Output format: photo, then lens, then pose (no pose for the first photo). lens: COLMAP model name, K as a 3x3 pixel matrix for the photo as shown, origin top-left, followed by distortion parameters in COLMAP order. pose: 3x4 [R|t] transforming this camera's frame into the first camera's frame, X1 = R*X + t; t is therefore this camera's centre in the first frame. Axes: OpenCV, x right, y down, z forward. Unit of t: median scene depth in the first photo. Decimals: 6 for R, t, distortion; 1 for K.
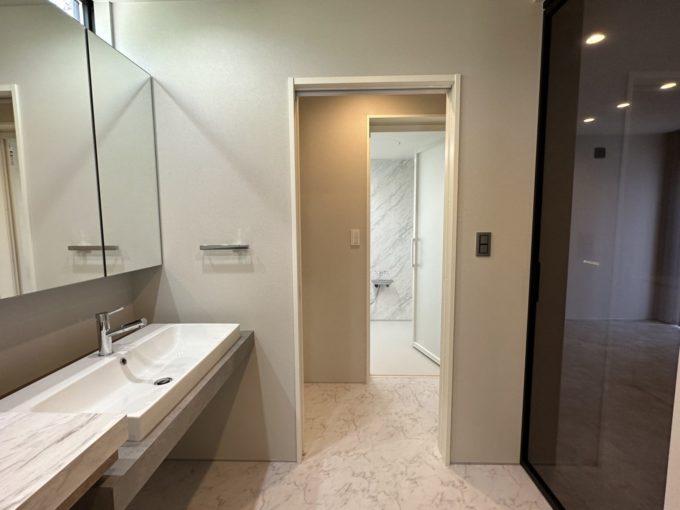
lens RADIAL K [[327.5, 0, 340.0], [0, 327.5, 255.0], [0, 0, 1]] dist [-0.002516, -0.000837]
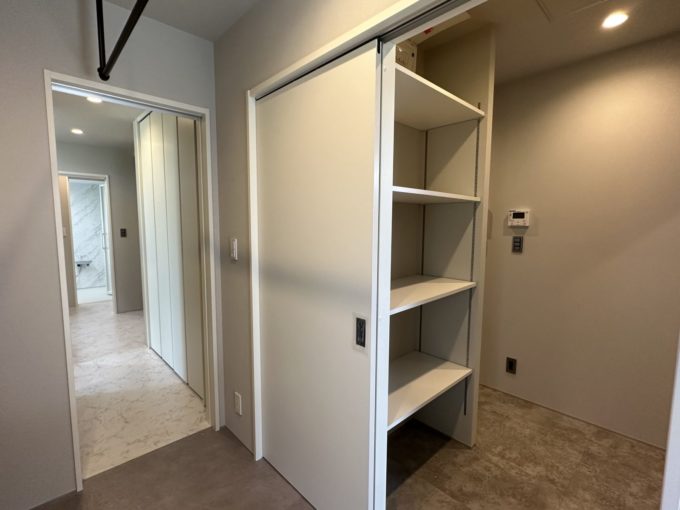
lens RADIAL K [[327.5, 0, 340.0], [0, 327.5, 255.0], [0, 0, 1]] dist [-0.002516, -0.000837]
pose [[0.703467, -0.058856, 0.708286, -0.107908], [0.059561, 0.997942, 0.023769, 0.082133], [-0.708227, 0.025466, 0.705525, -0.934705]]
